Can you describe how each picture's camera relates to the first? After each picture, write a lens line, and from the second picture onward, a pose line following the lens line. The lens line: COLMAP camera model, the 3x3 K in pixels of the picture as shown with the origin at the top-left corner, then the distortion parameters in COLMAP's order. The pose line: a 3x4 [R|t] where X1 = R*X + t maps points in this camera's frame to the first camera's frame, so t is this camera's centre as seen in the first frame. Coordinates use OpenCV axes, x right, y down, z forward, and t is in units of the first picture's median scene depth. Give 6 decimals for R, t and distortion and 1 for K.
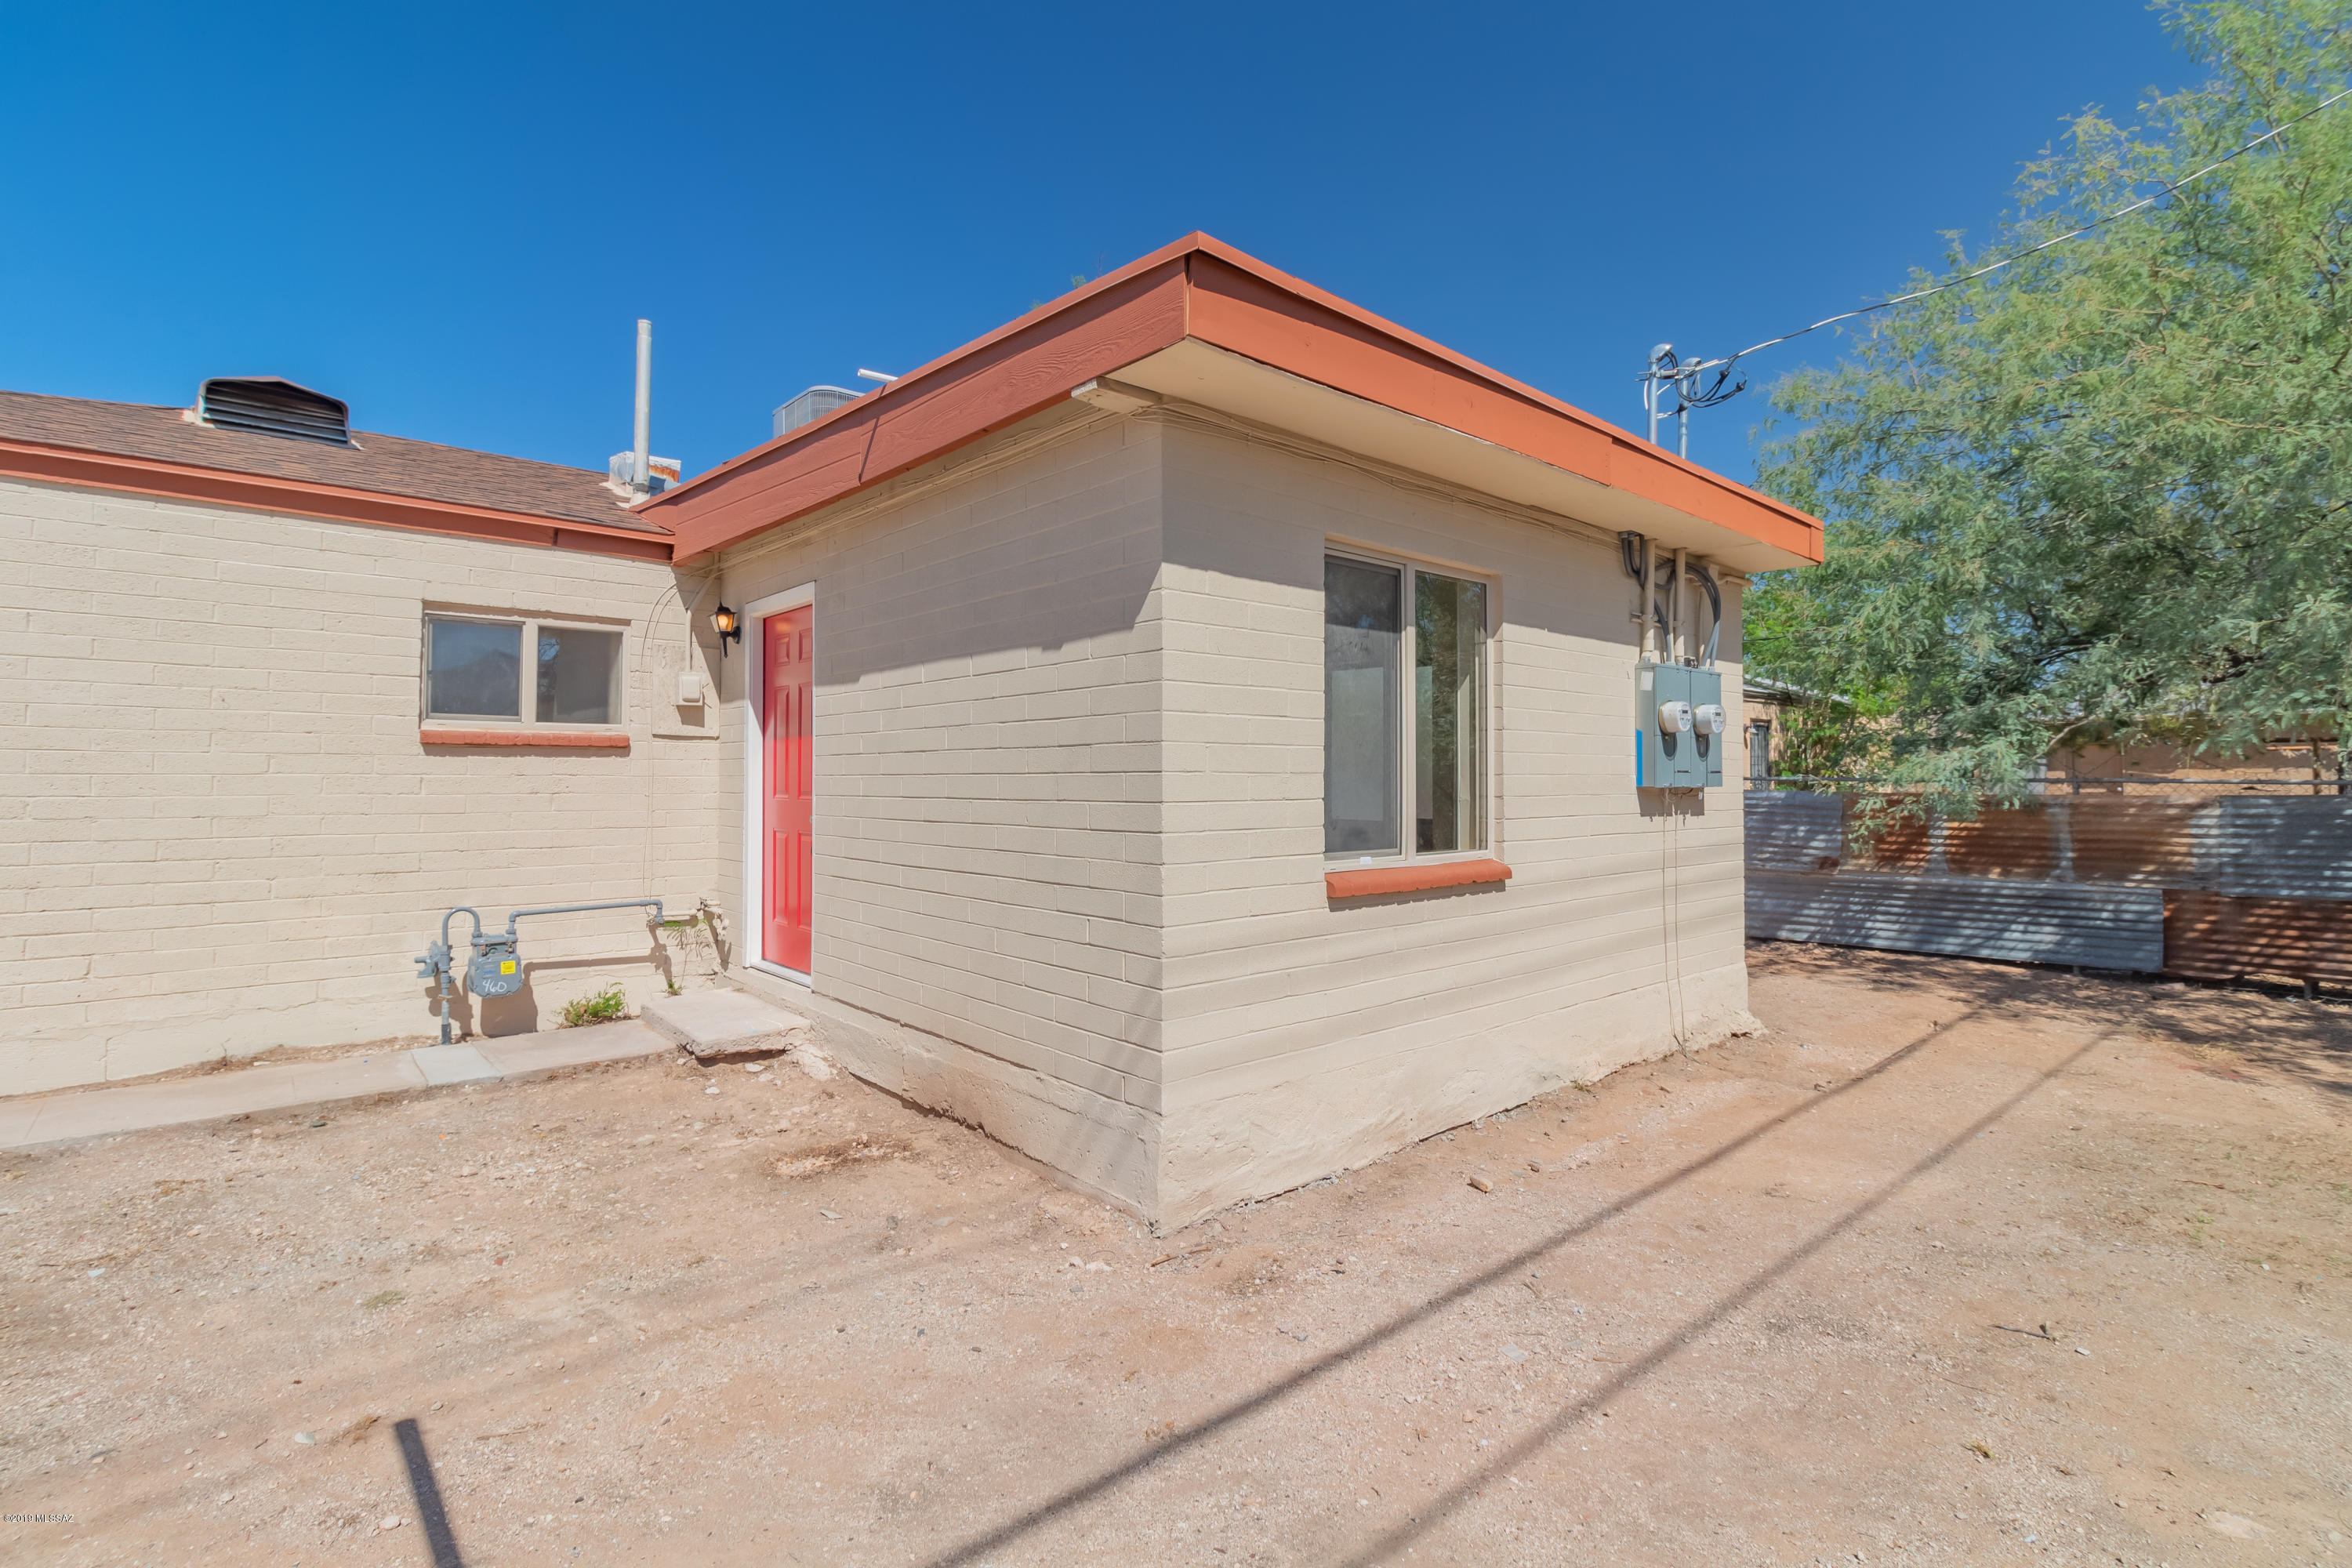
lens RADIAL K [[1083.5, 0, 1207.1], [0, 1083.5, 774.5], [0, 0, 1]] dist [0.002973, -0.000503]
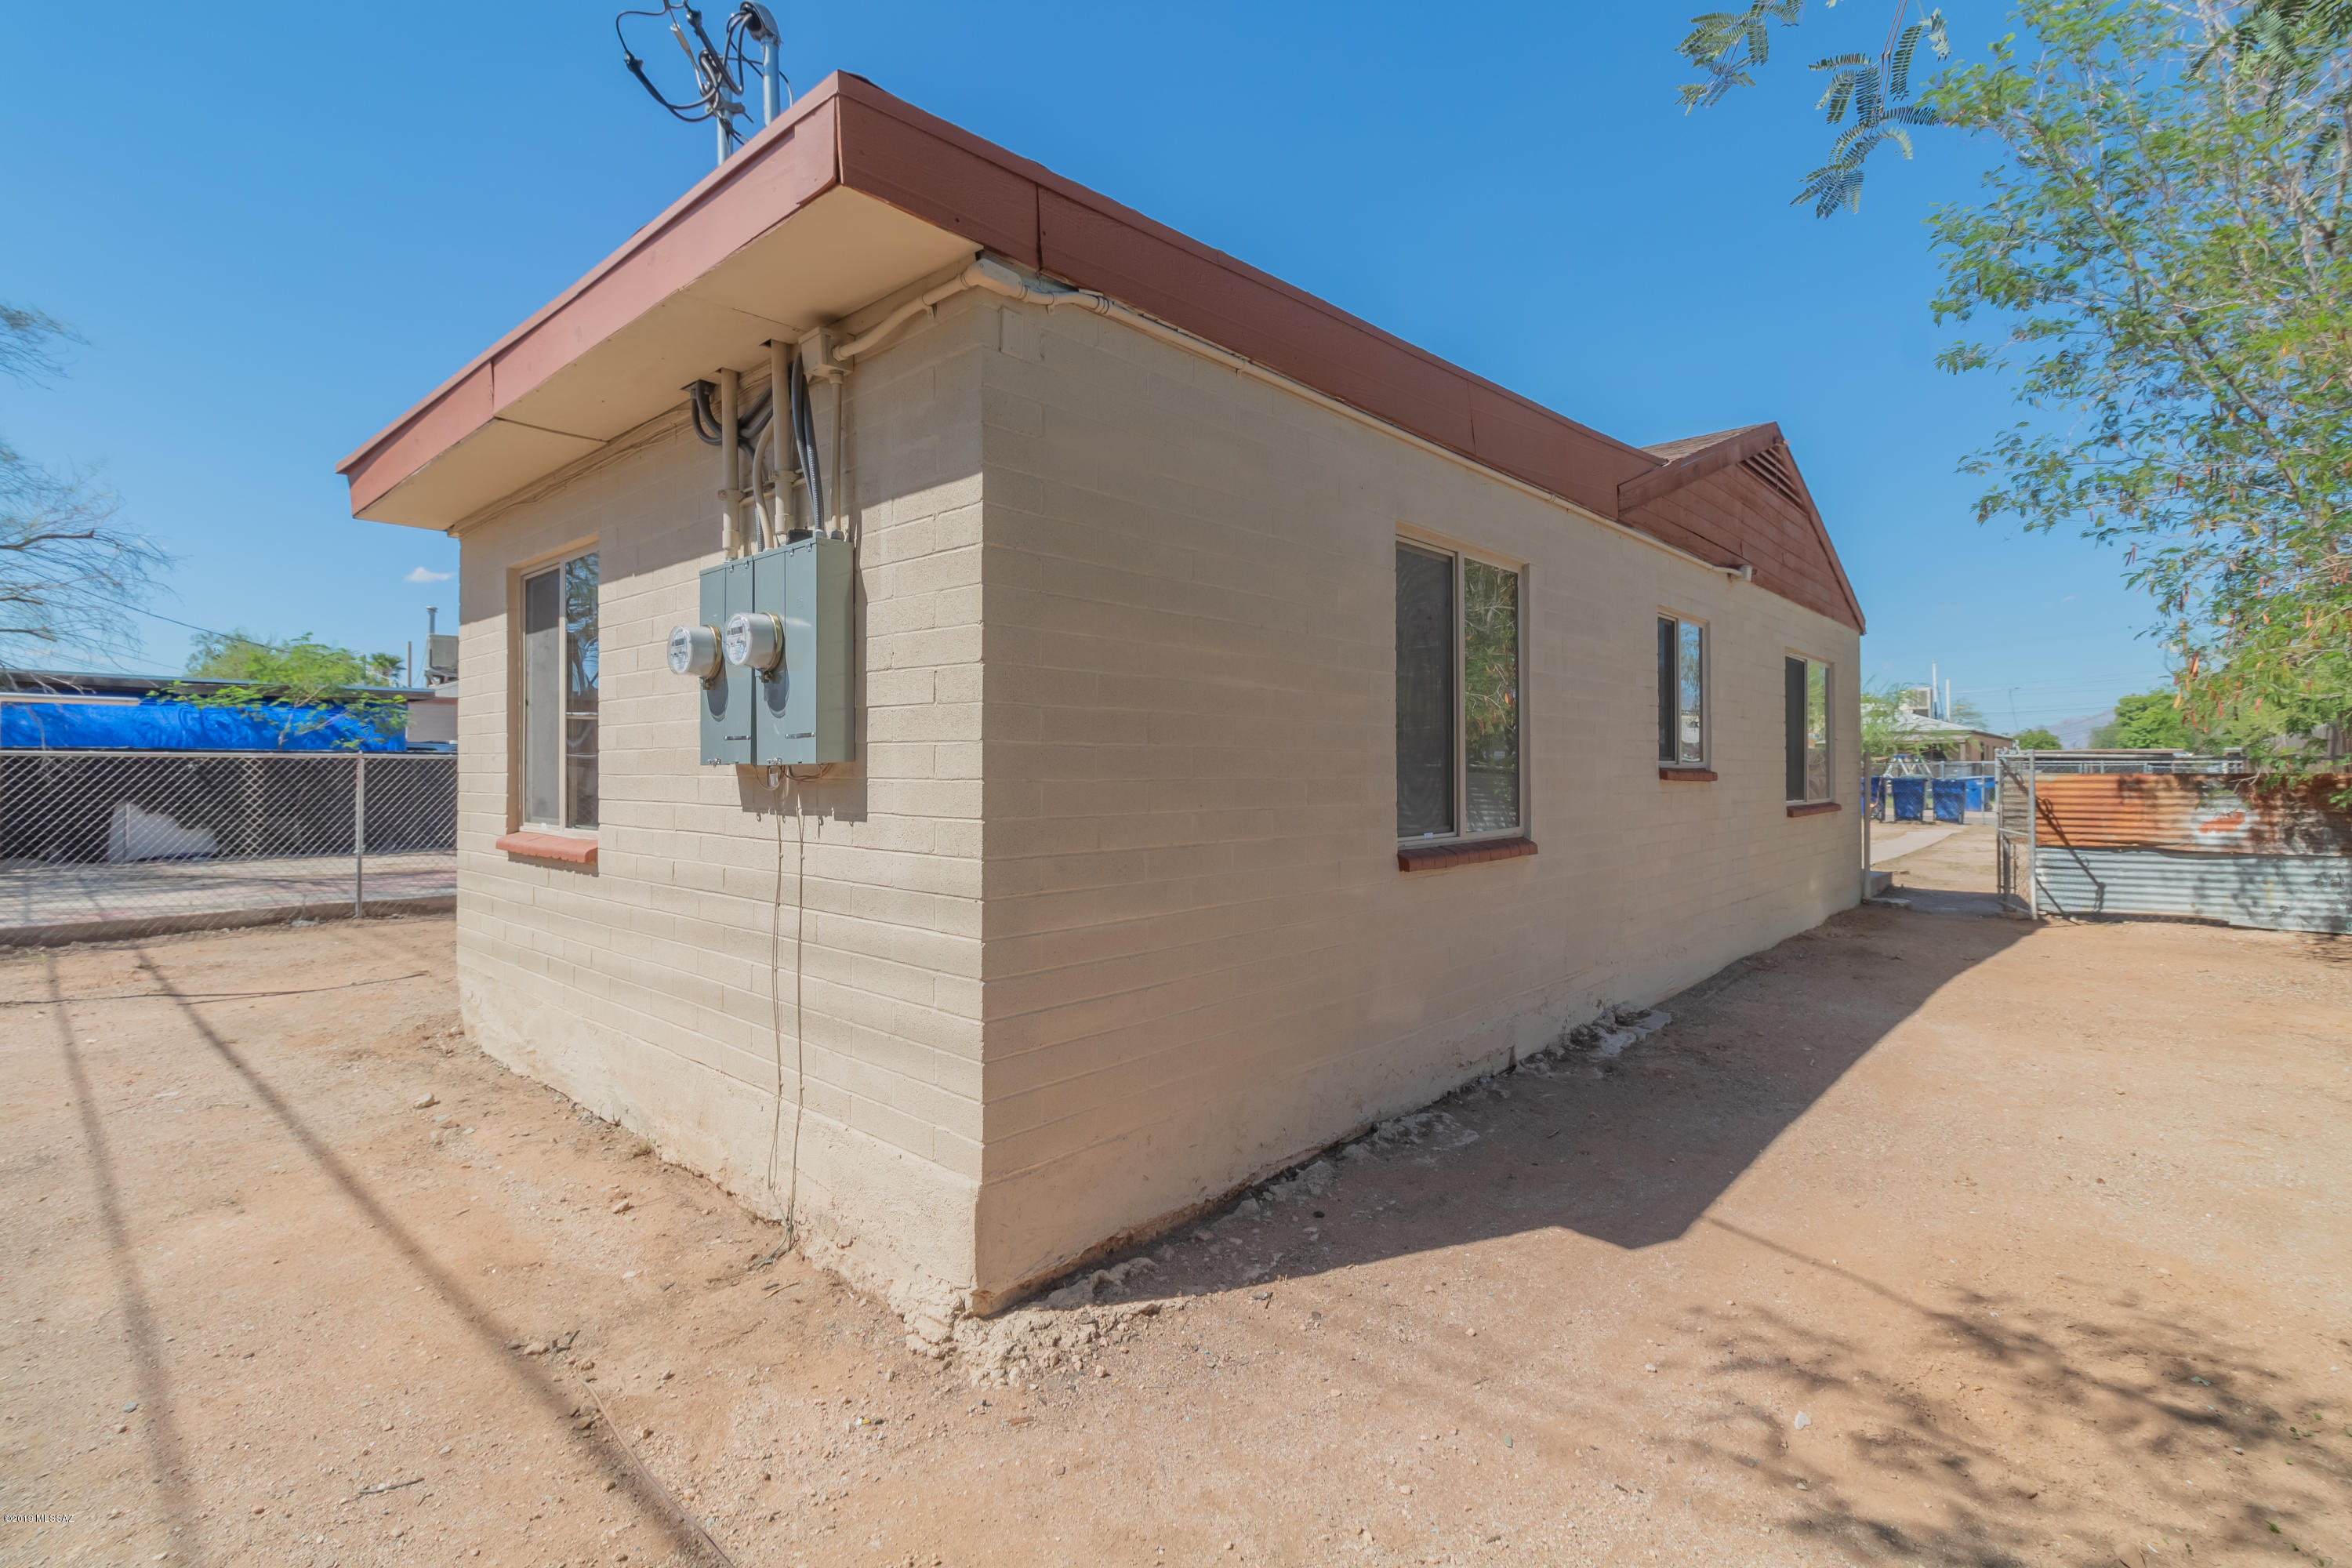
lens RADIAL K [[1083.5, 0, 1176.0], [0, 1083.5, 774.4], [0, 0, 1]] dist [0.002973, -0.000503]
pose [[0.100908, 0.001795, -0.994894, 1.174340], [0.004725, 0.999986, 0.002284, 0.018917], [0.994885, -0.004931, 0.100898, 1.321297]]
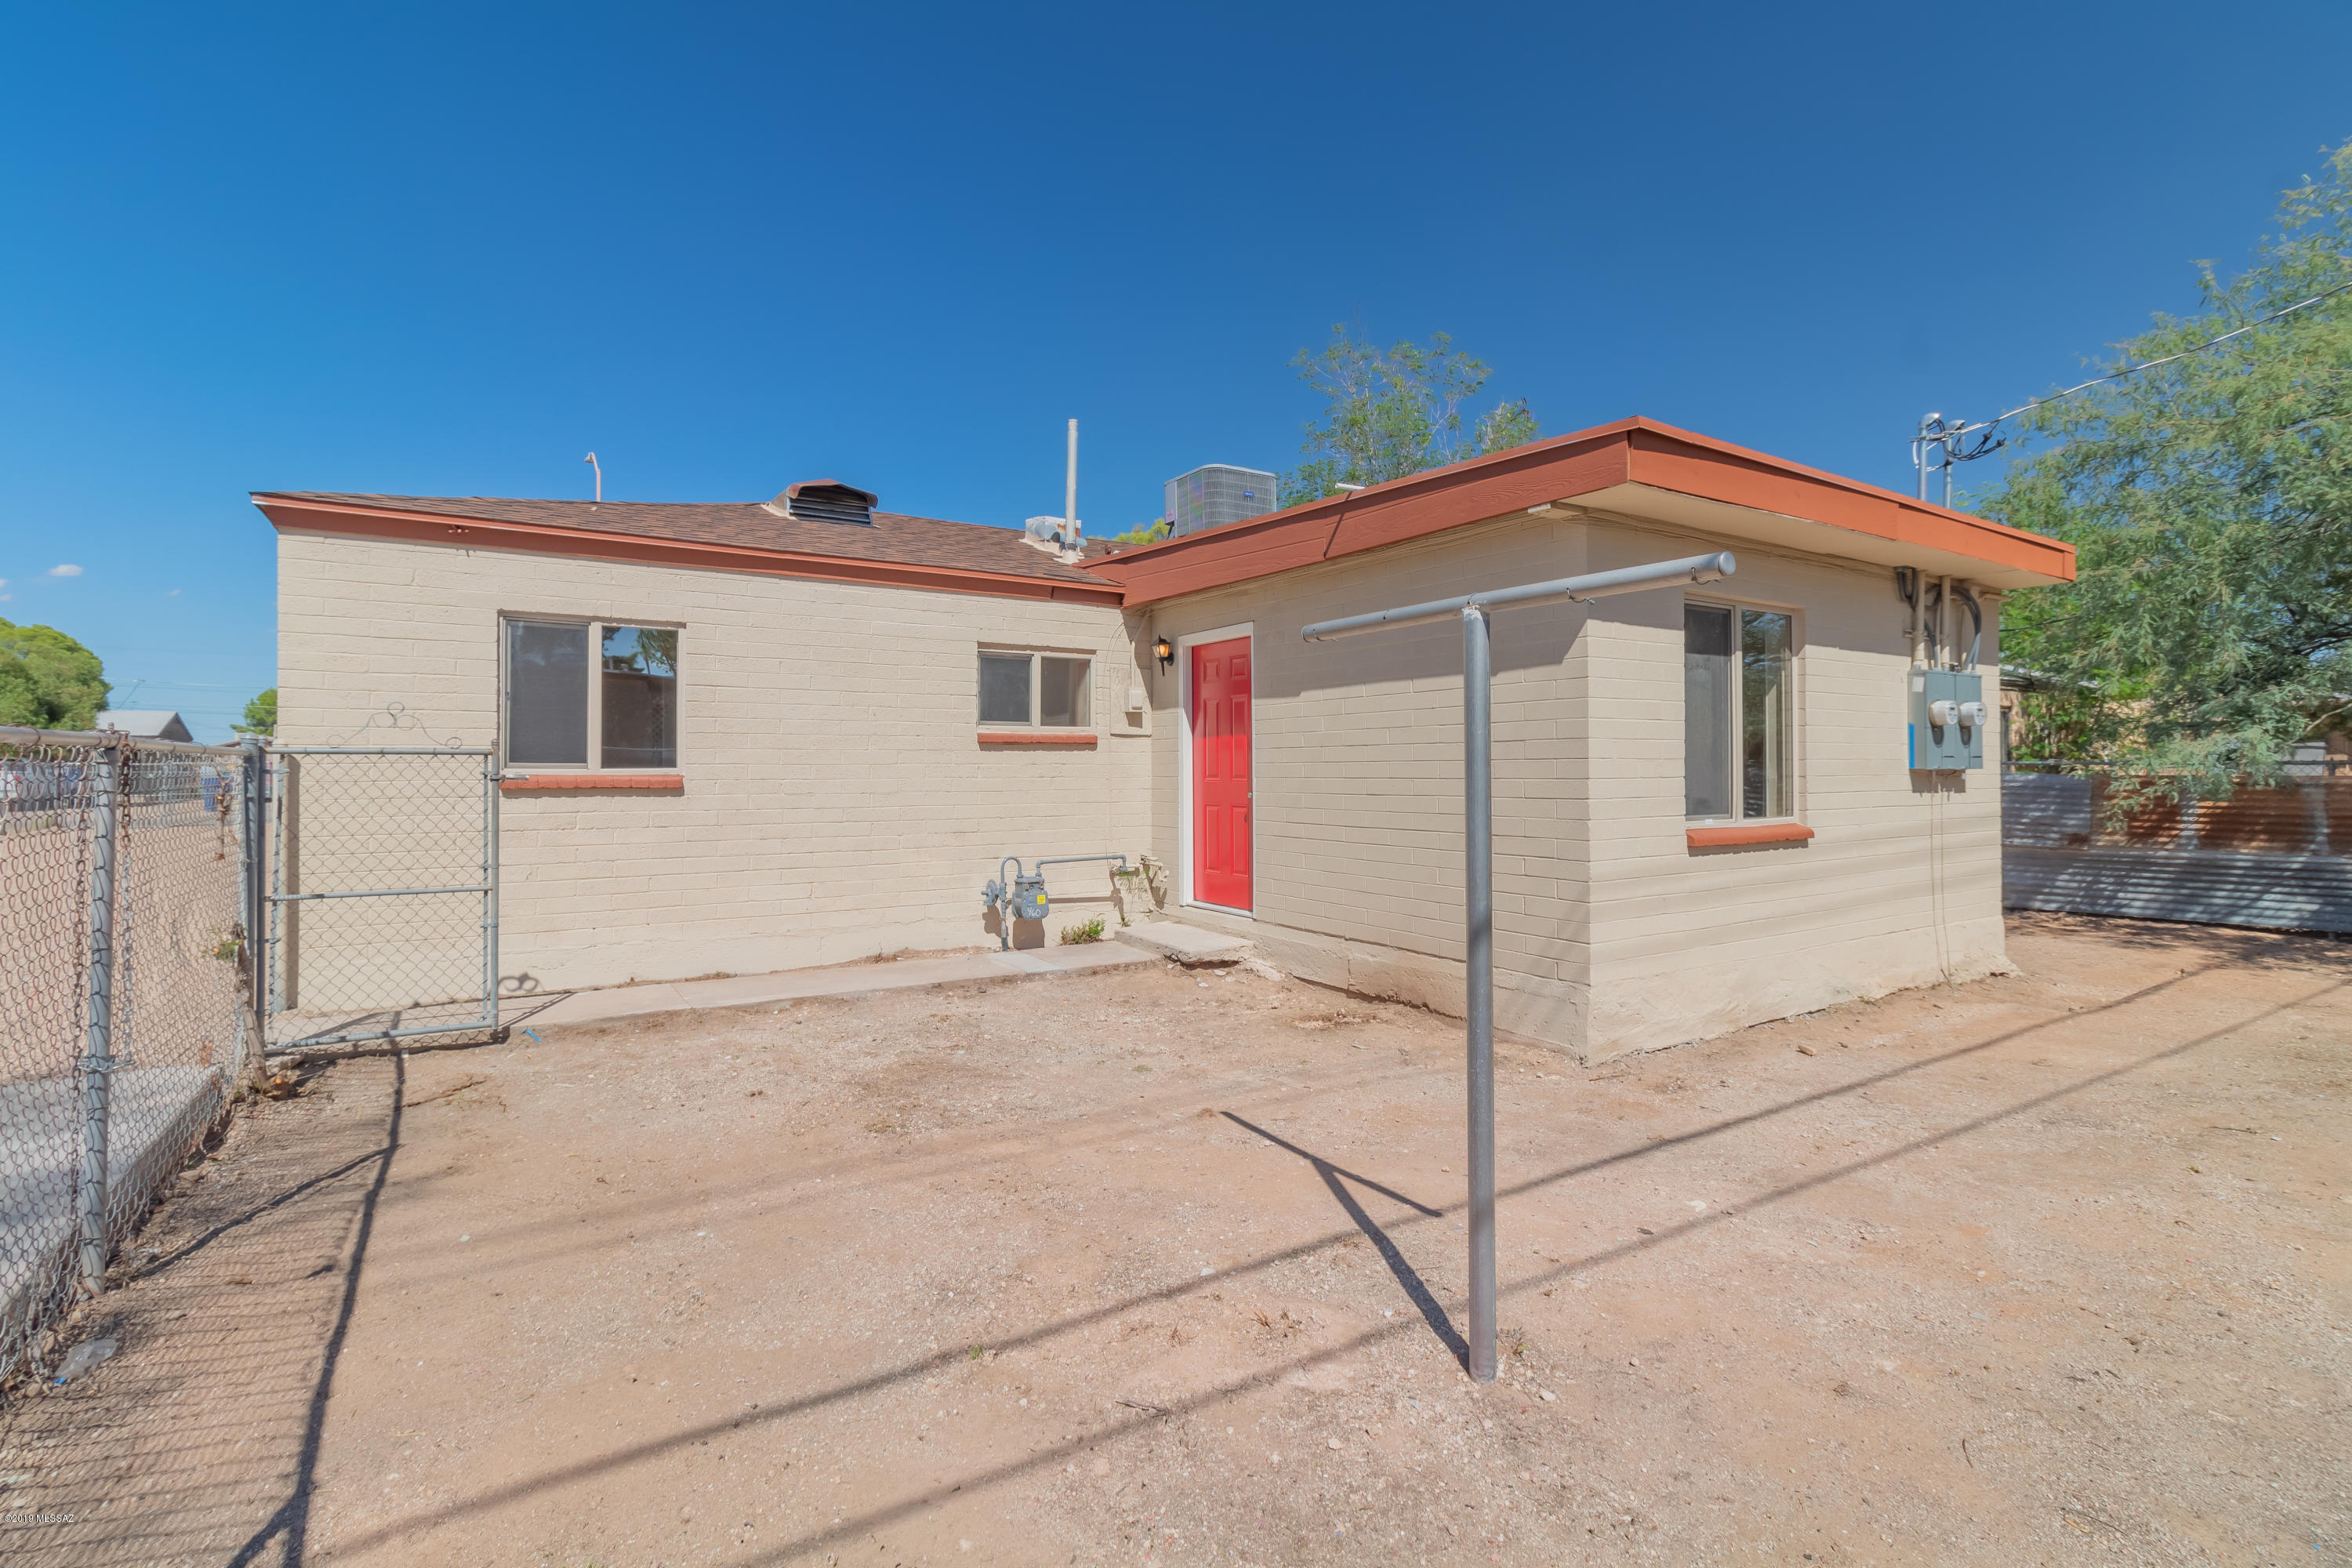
lens RADIAL K [[1083.5, 0, 1190.9], [0, 1083.5, 770.5], [0, 0, 1]] dist [0.002973, -0.000503]
pose [[0.987082, -0.004097, -0.160162, -0.241806], [0.005032, 0.999973, 0.005432, 0.002331], [0.160135, -0.006168, 0.987076, -0.401972]]
